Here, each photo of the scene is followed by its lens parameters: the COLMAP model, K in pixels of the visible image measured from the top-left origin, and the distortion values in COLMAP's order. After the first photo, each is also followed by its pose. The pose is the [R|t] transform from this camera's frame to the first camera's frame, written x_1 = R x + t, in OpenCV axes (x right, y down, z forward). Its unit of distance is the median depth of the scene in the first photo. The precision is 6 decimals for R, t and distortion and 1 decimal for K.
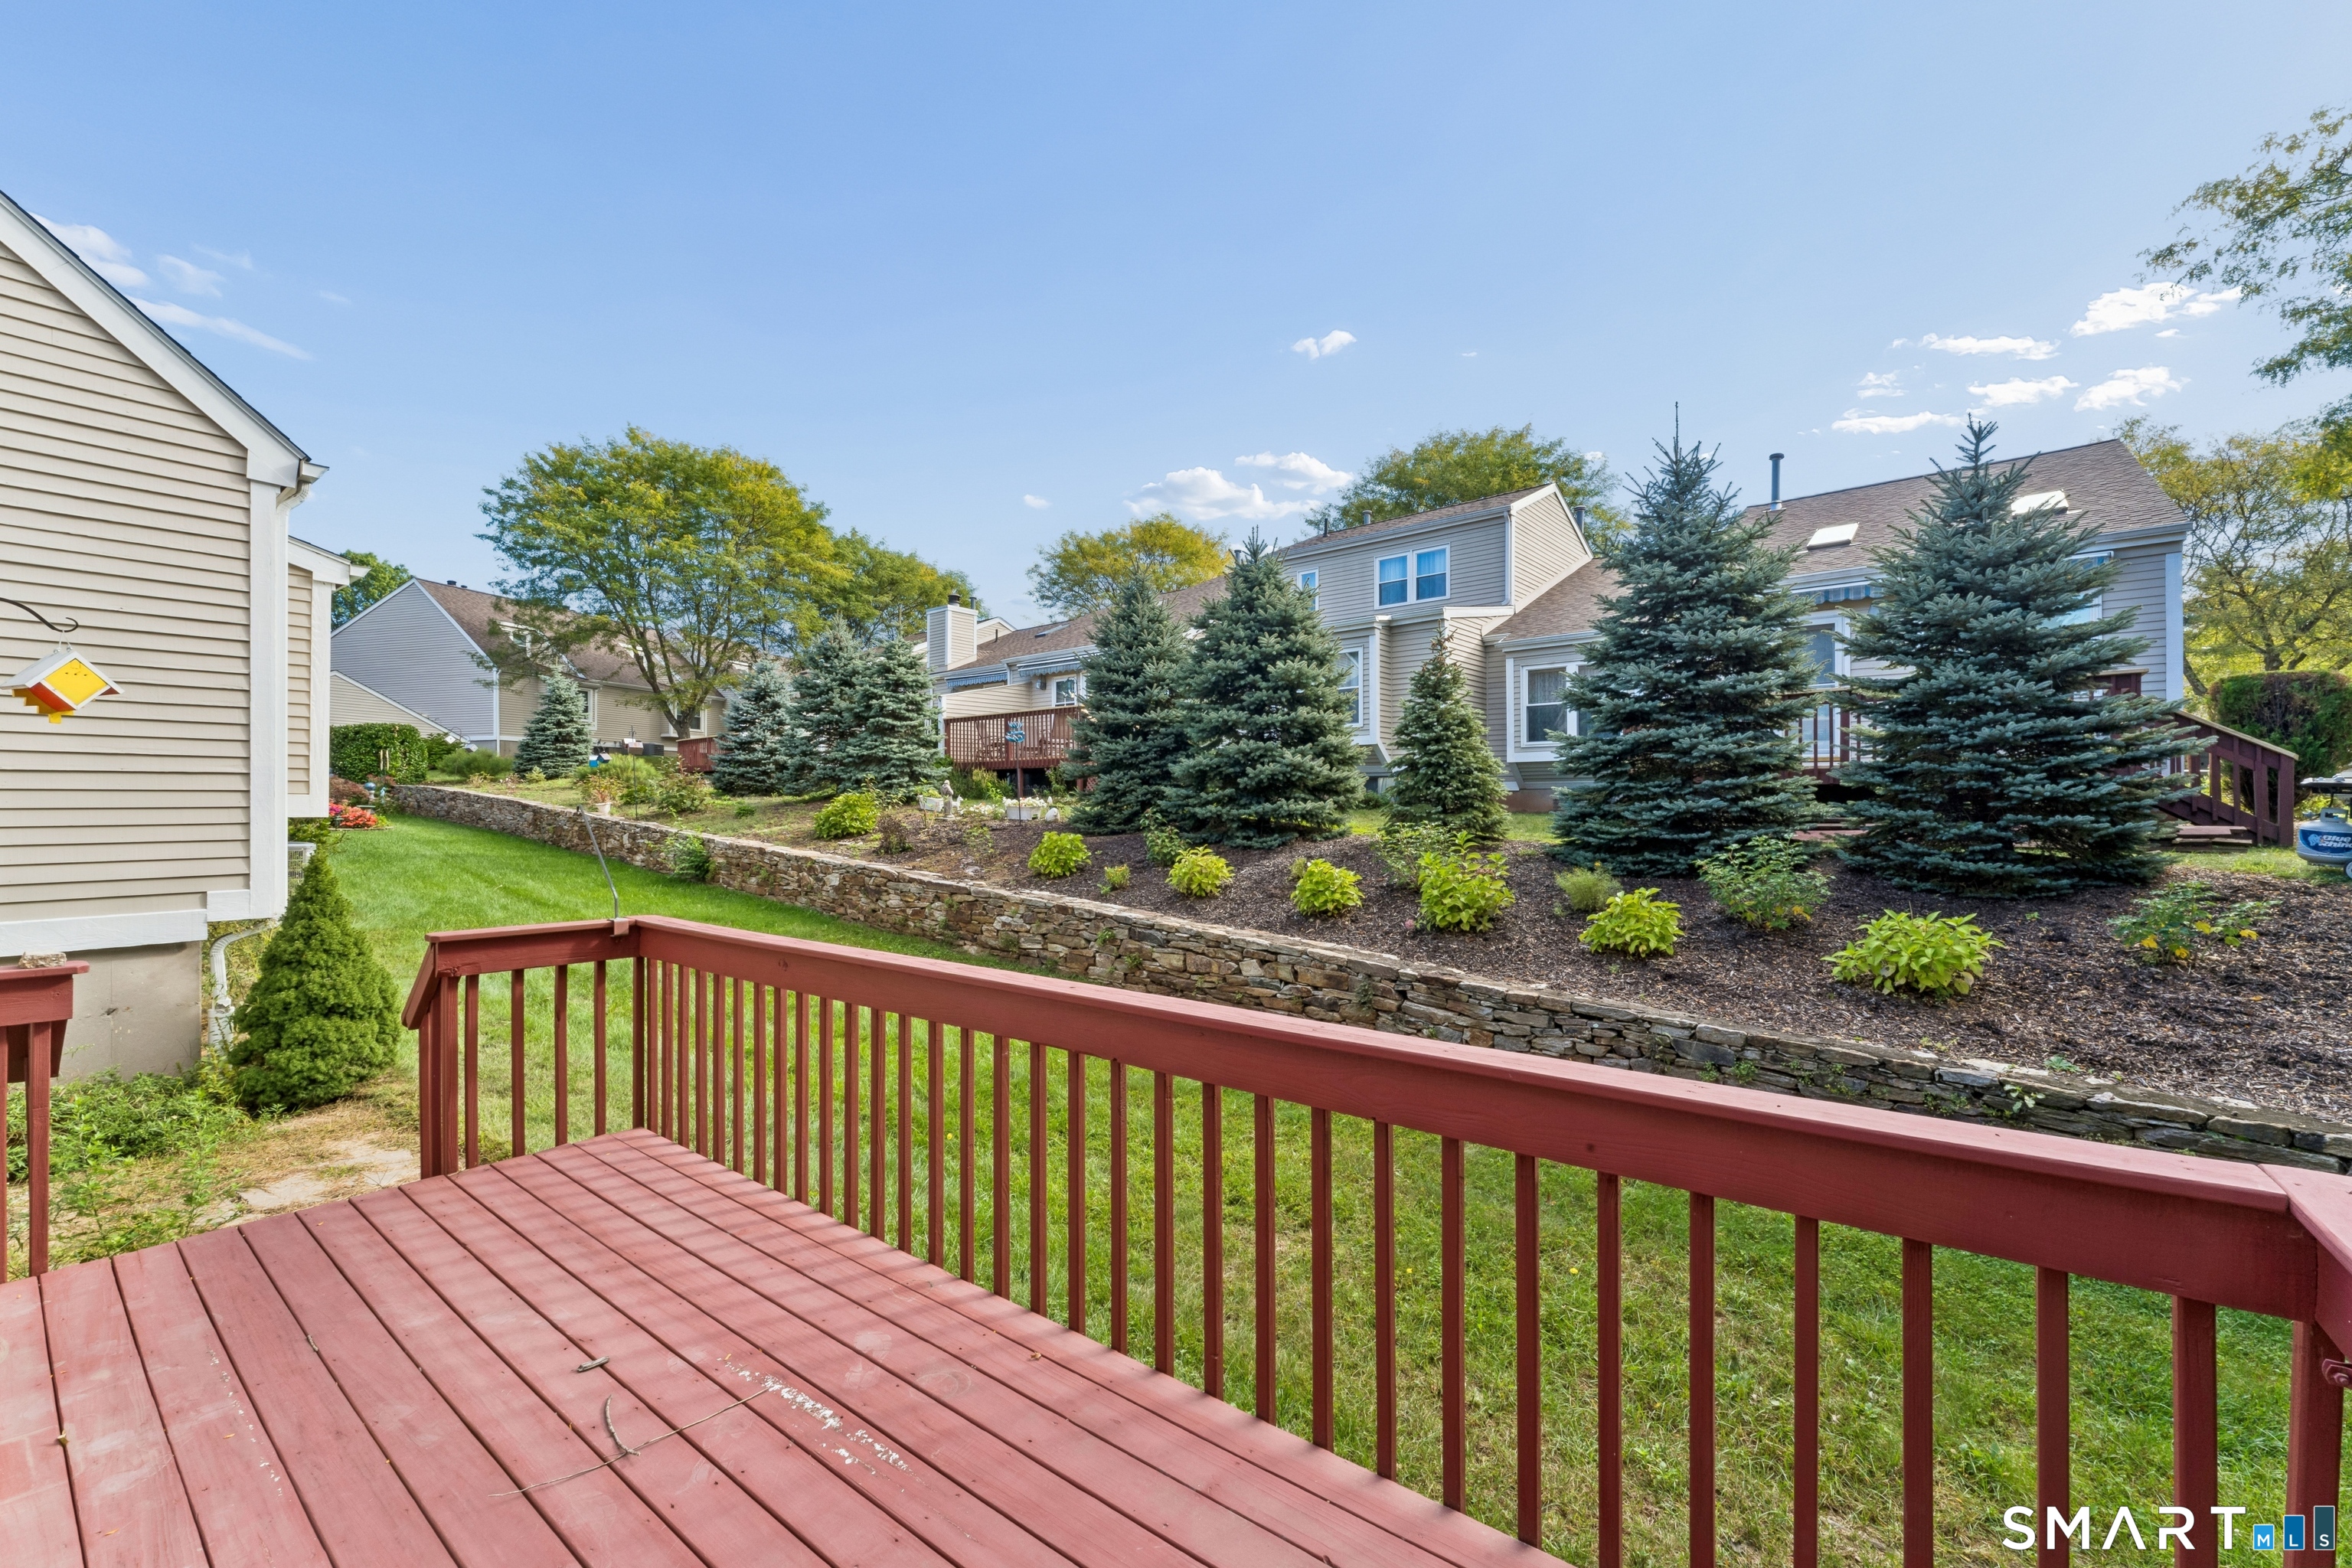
lens RADIAL K [[944.3, 0, 1181.5], [0, 944.3, 804.0], [0, 0, 1]] dist [-0.002274, 0.000419]
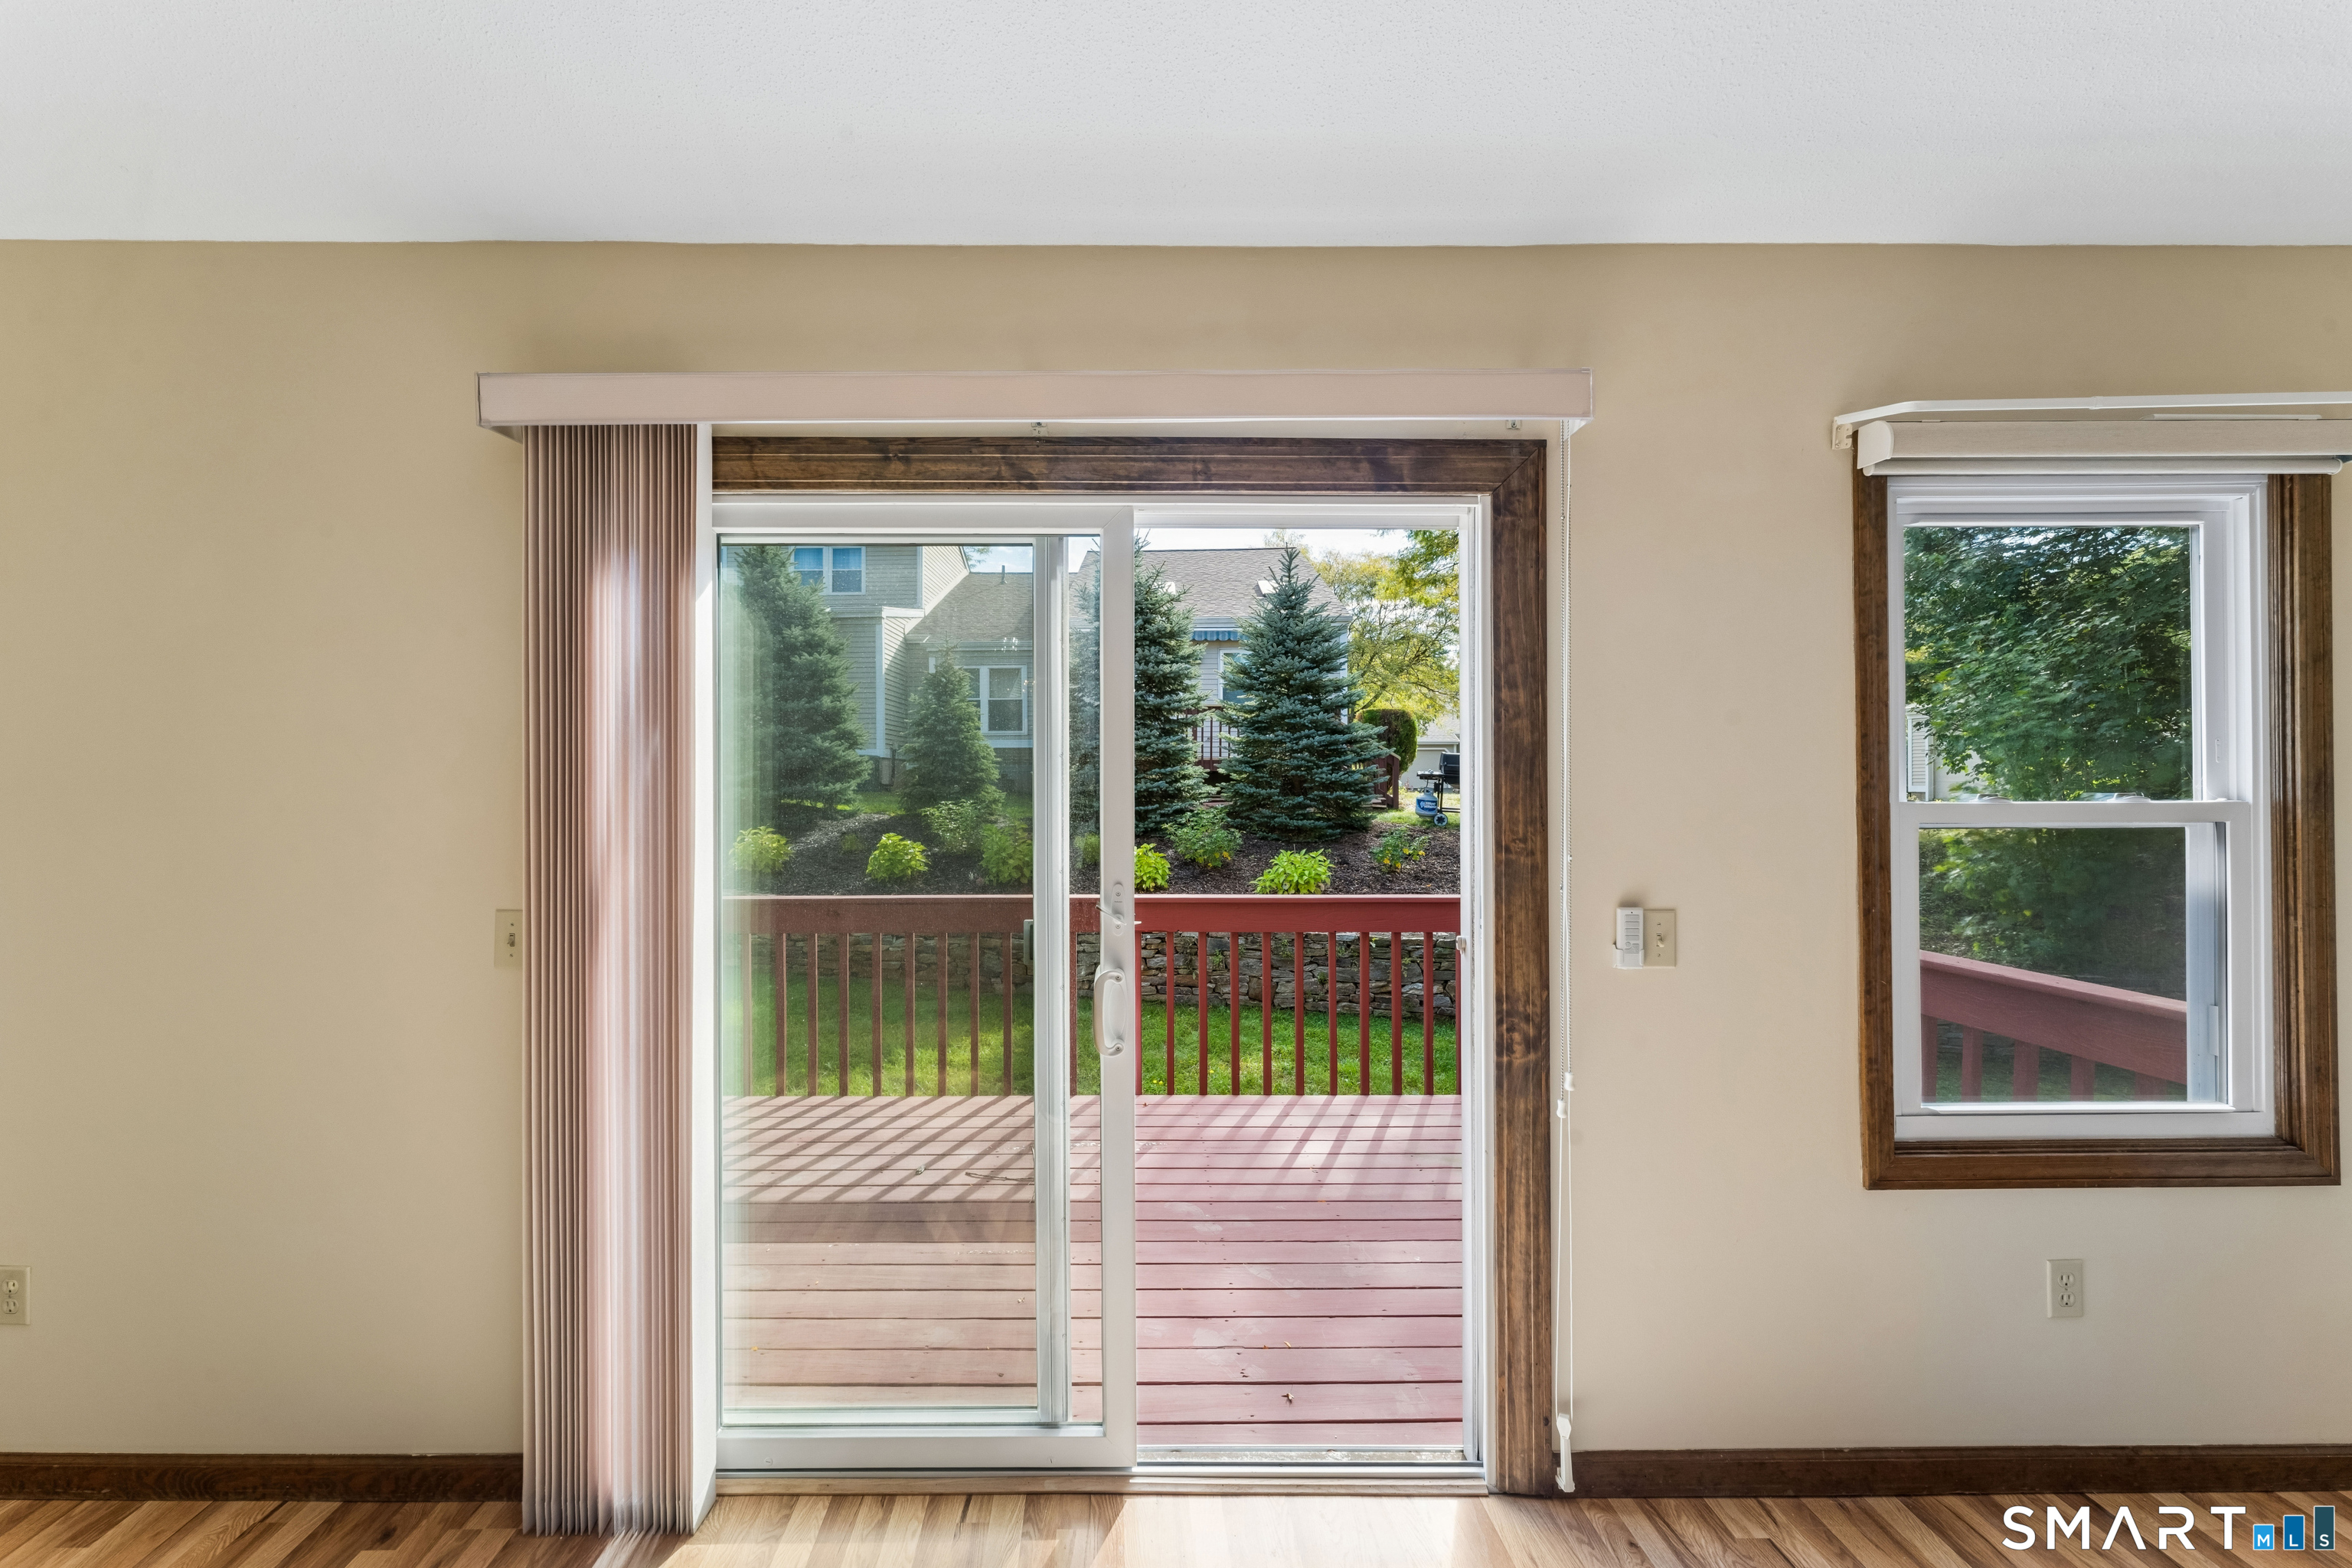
lens RADIAL K [[944.3, 0, 1122.5], [0, 944.3, 778.4], [0, 0, 1]] dist [-0.002274, 0.000419]
pose [[0.789946, 0.002673, 0.613170, -0.356983], [-0.000152, 0.999991, -0.004163, -0.004068], [-0.613176, 0.003195, 0.789940, -0.099828]]
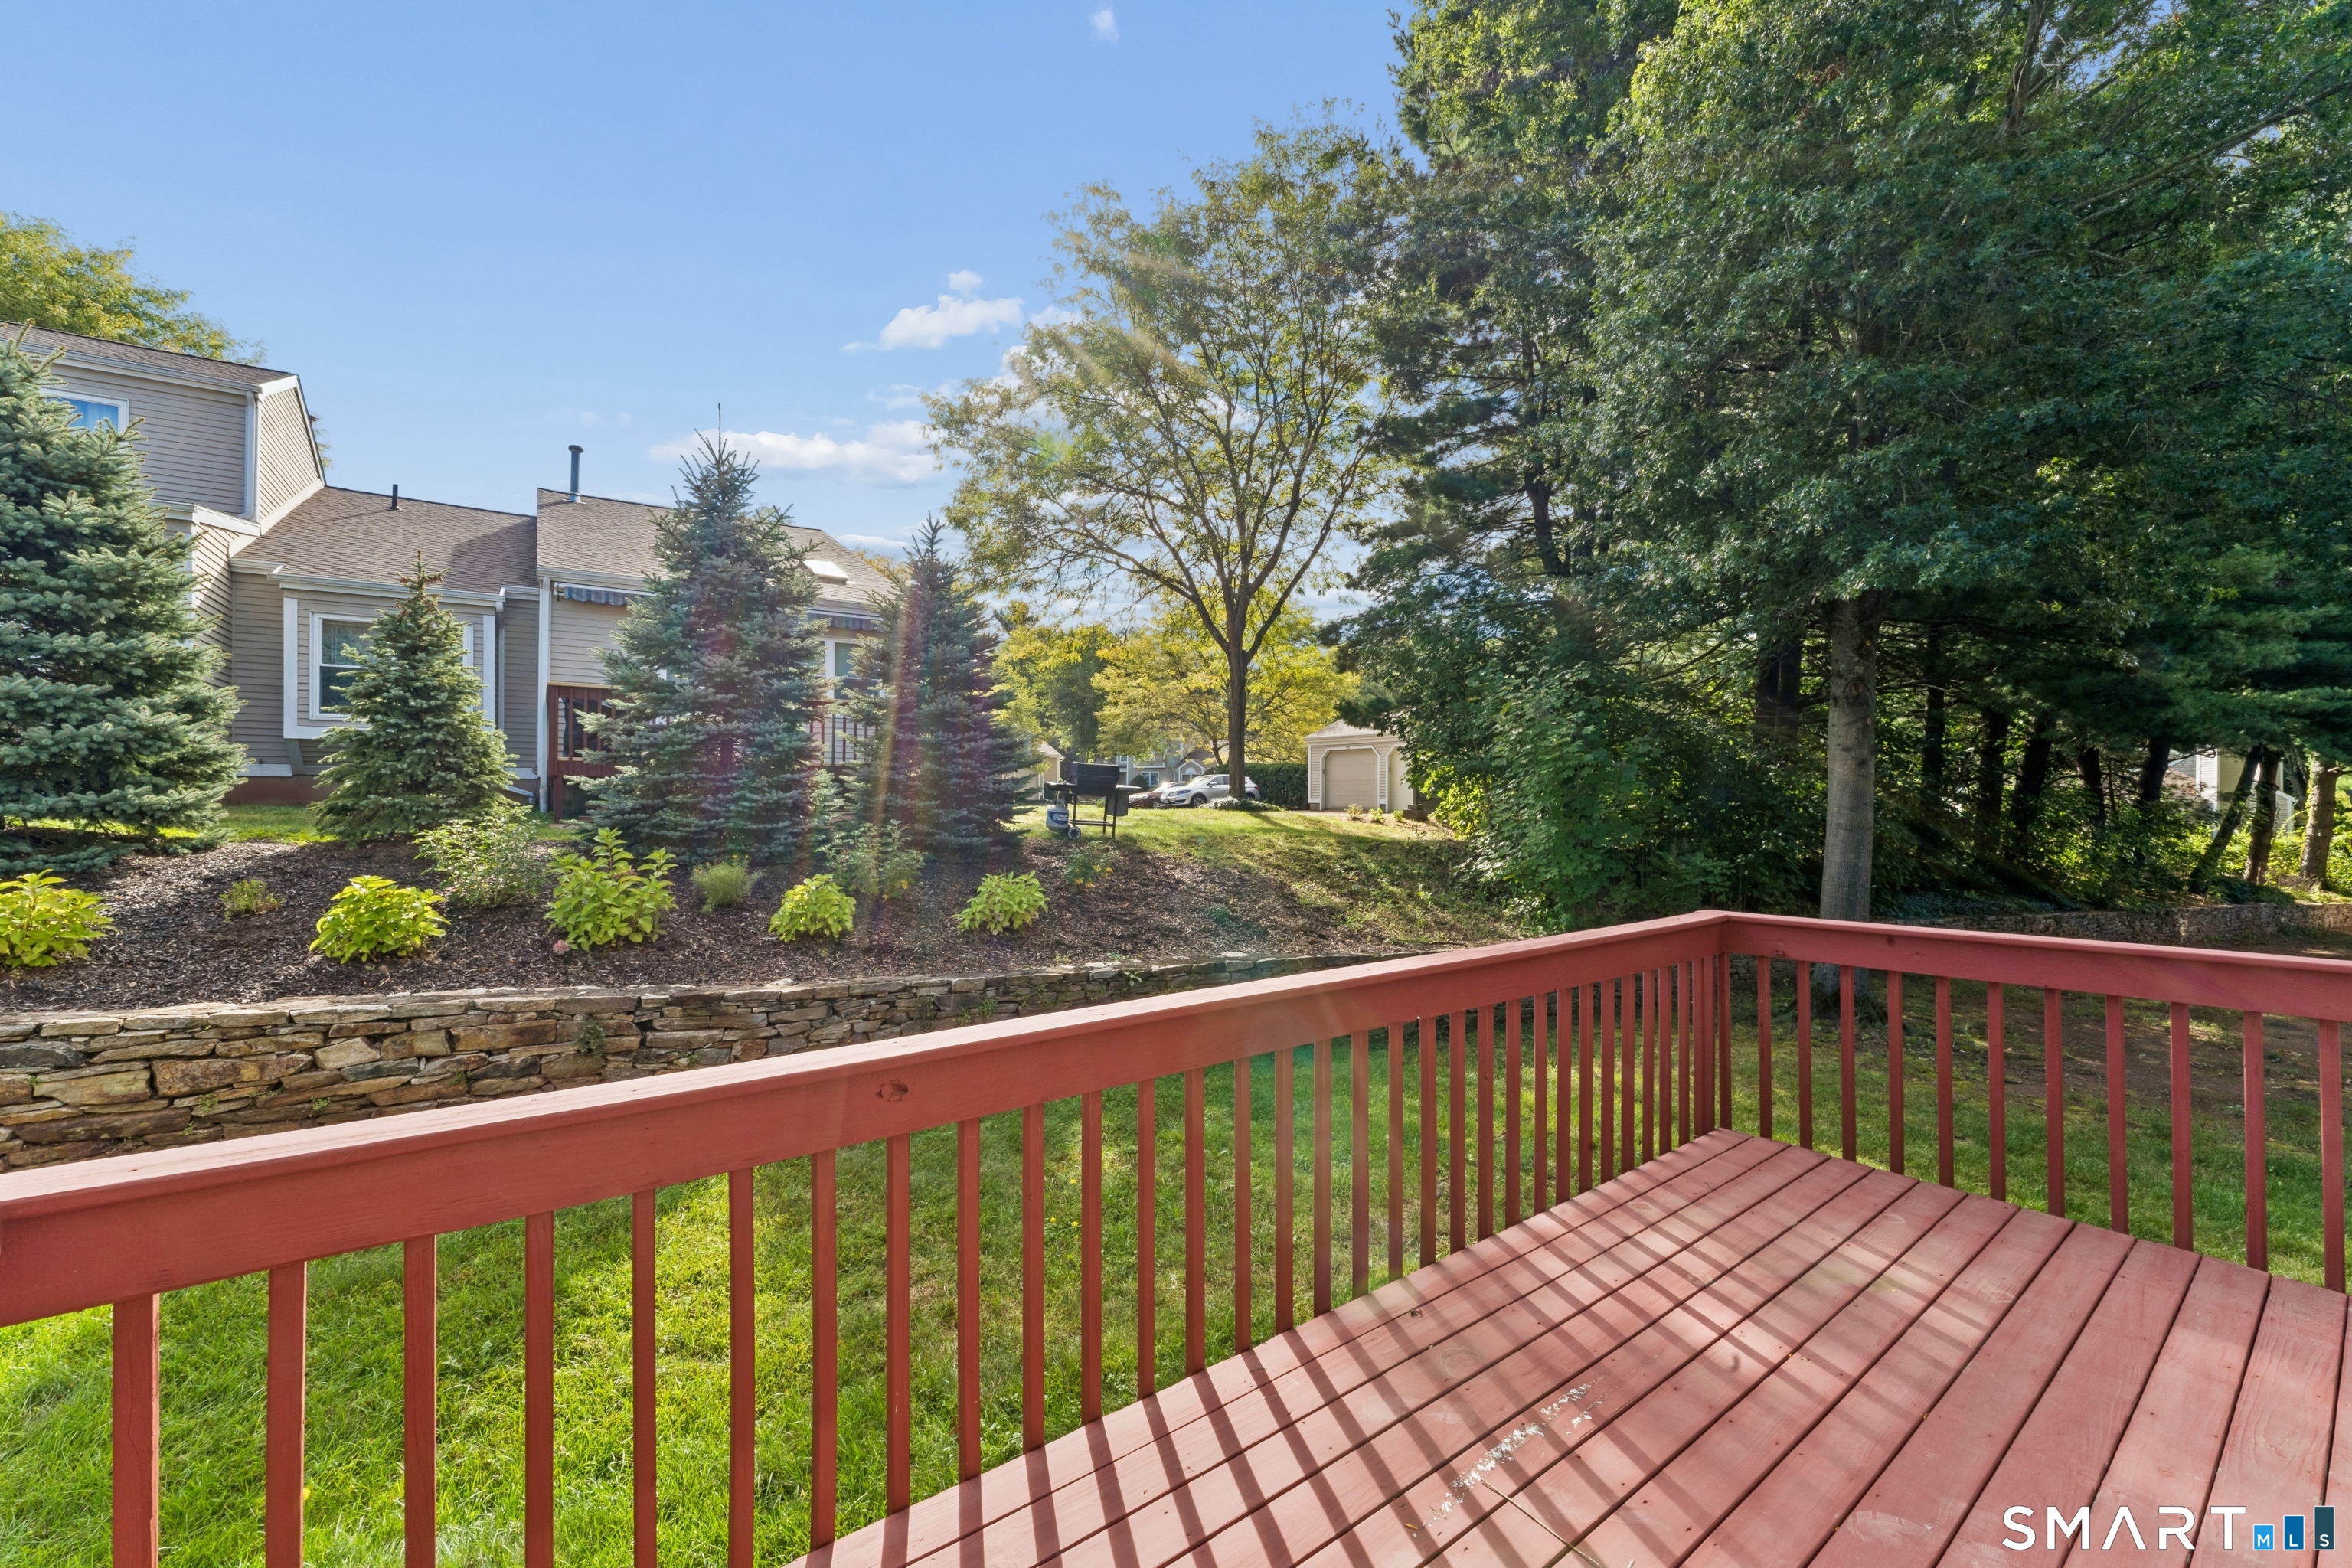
lens RADIAL K [[944.3, 0, 1155.8], [0, 944.3, 780.3], [0, 0, 1]] dist [-0.002274, 0.000419]
pose [[0.276656, 0.016397, 0.960829, -0.359521], [-0.002099, 0.999862, -0.016459, 0.000376], [-0.960967, 0.002537, 0.276652, 0.285420]]
